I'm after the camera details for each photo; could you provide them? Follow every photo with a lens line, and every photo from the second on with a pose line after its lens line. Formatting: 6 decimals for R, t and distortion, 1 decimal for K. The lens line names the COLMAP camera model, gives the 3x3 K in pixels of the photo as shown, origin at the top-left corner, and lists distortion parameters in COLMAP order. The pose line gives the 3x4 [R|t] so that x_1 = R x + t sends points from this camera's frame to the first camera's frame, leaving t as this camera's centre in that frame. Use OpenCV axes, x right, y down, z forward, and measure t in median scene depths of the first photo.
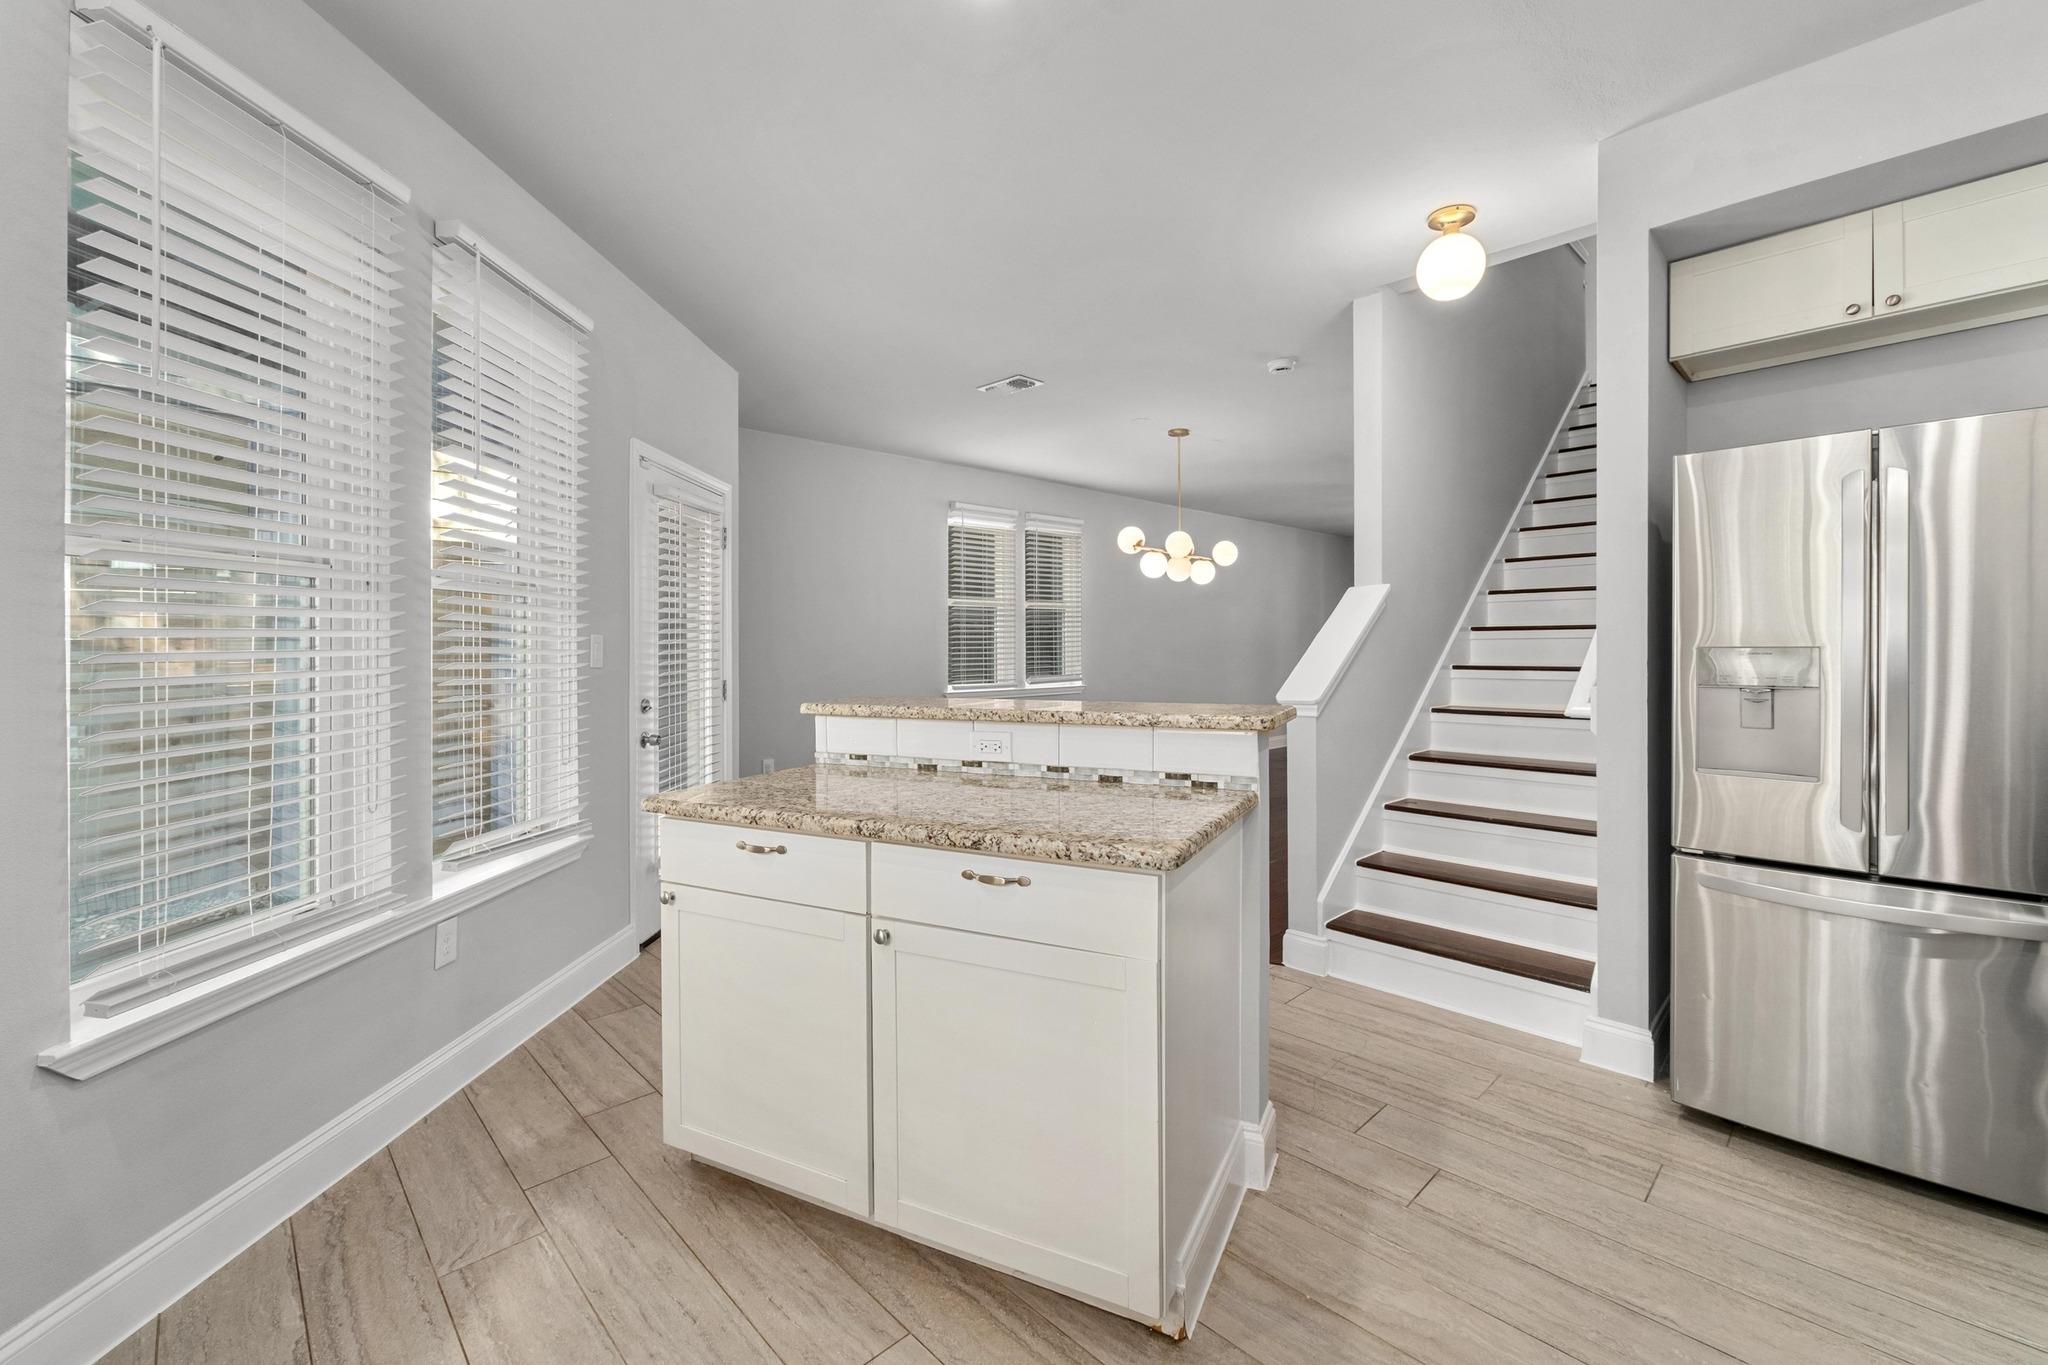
lens RADIAL K [[865.9, 0, 1020.8], [0, 865.9, 648.1], [0, 0, 1]] dist [-0.023401, 0.010267]
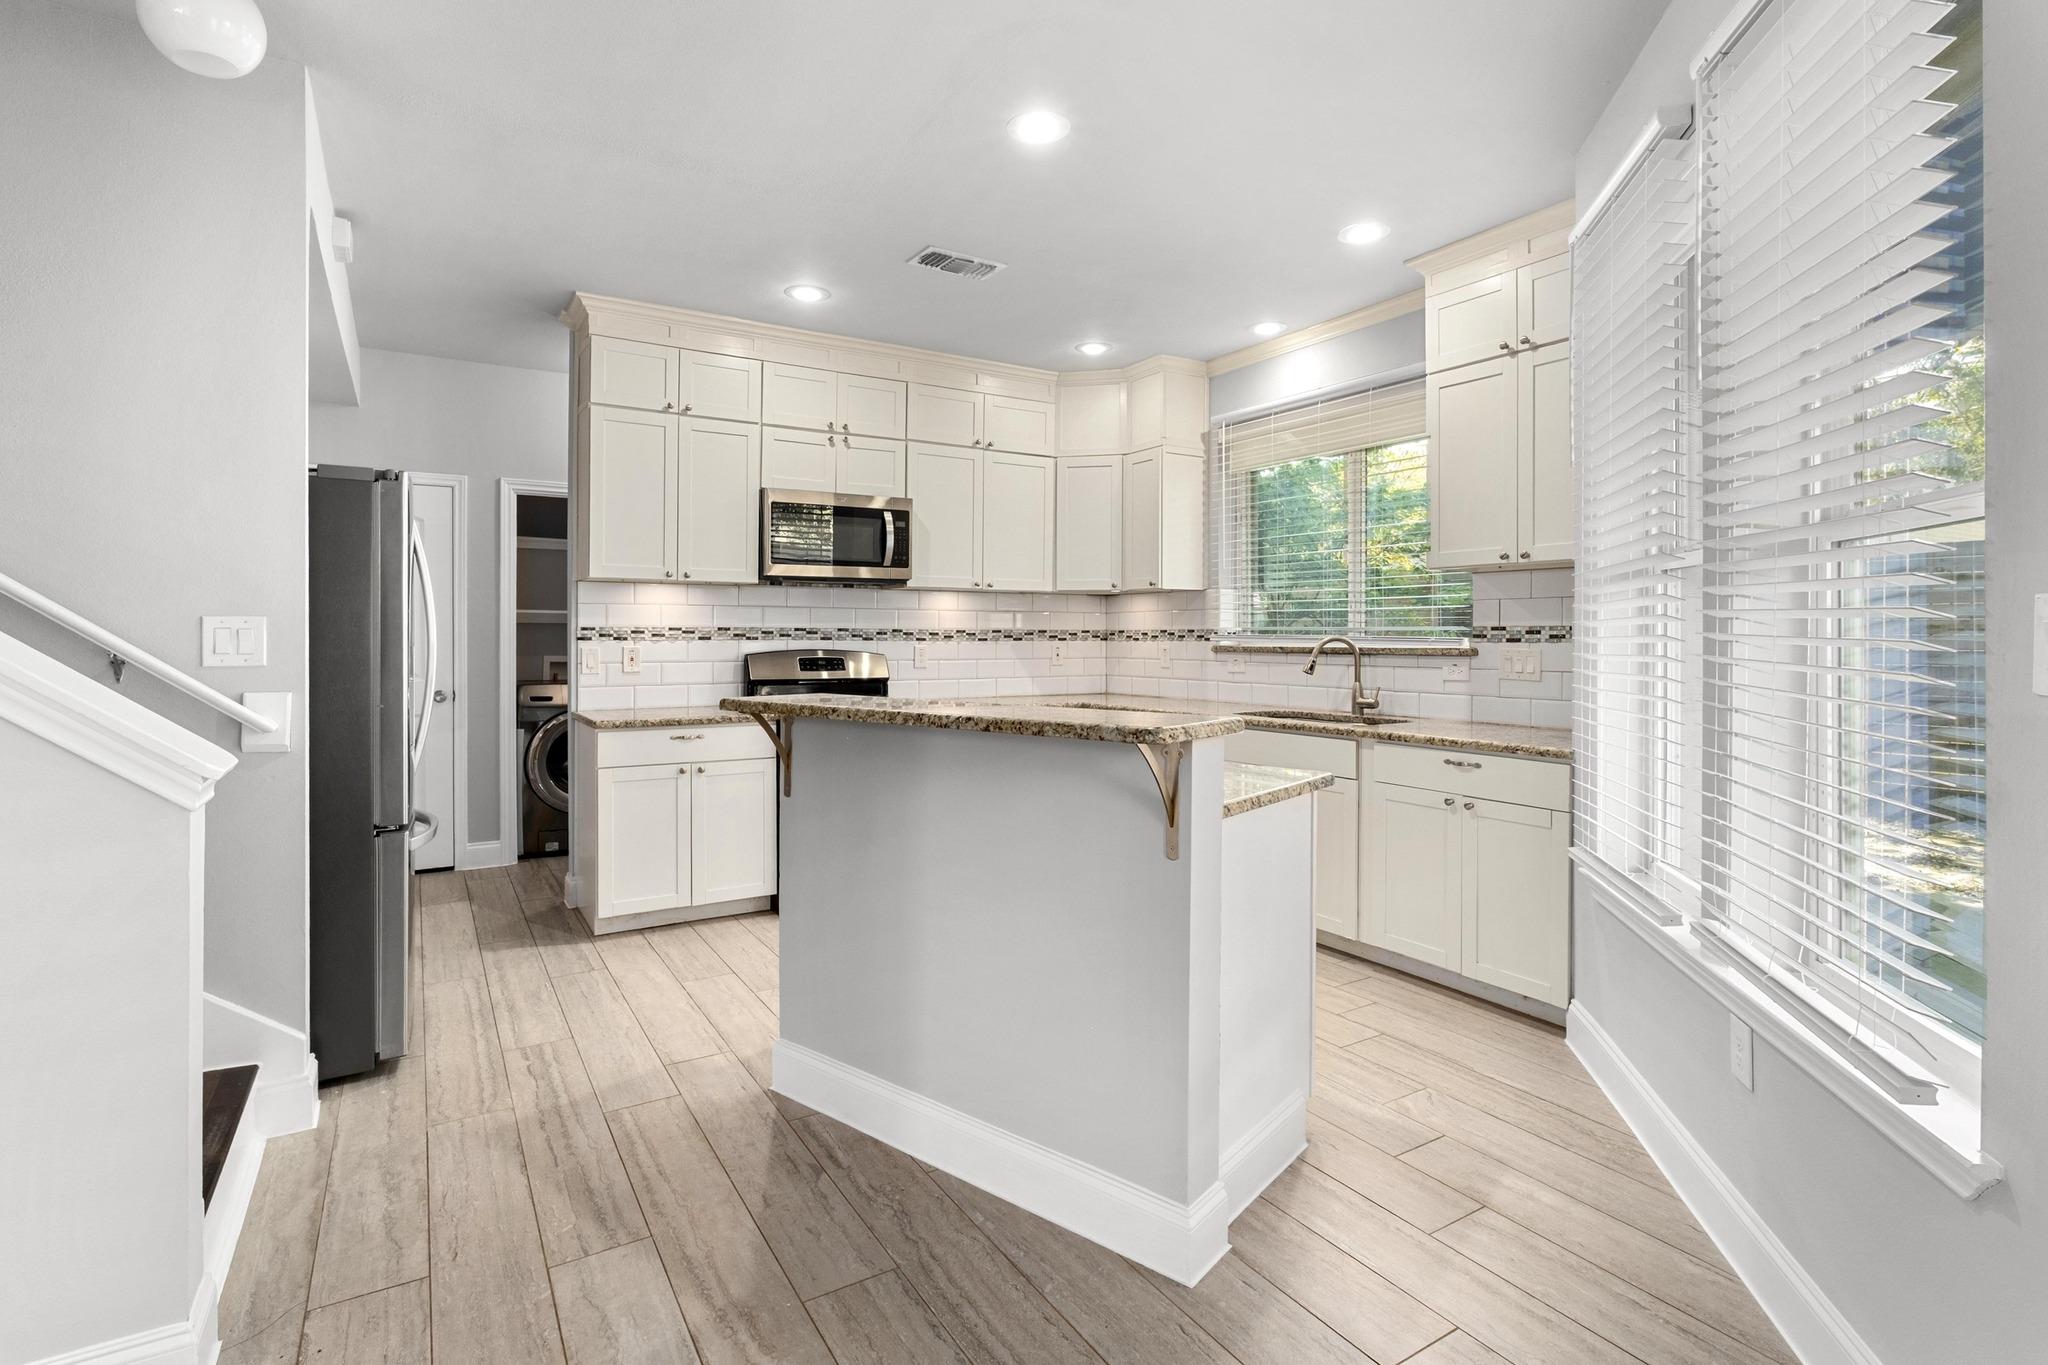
lens RADIAL K [[976.3, 0, 1023.4], [0, 976.3, 652.8], [0, 0, 1]] dist [0.000851, -0.000003]
pose [[-0.979991, 0.002873, 0.199020, -0.280591], [0.005334, 0.999916, 0.011828, 0.000151], [-0.198969, 0.012653, -0.979924, 2.134974]]
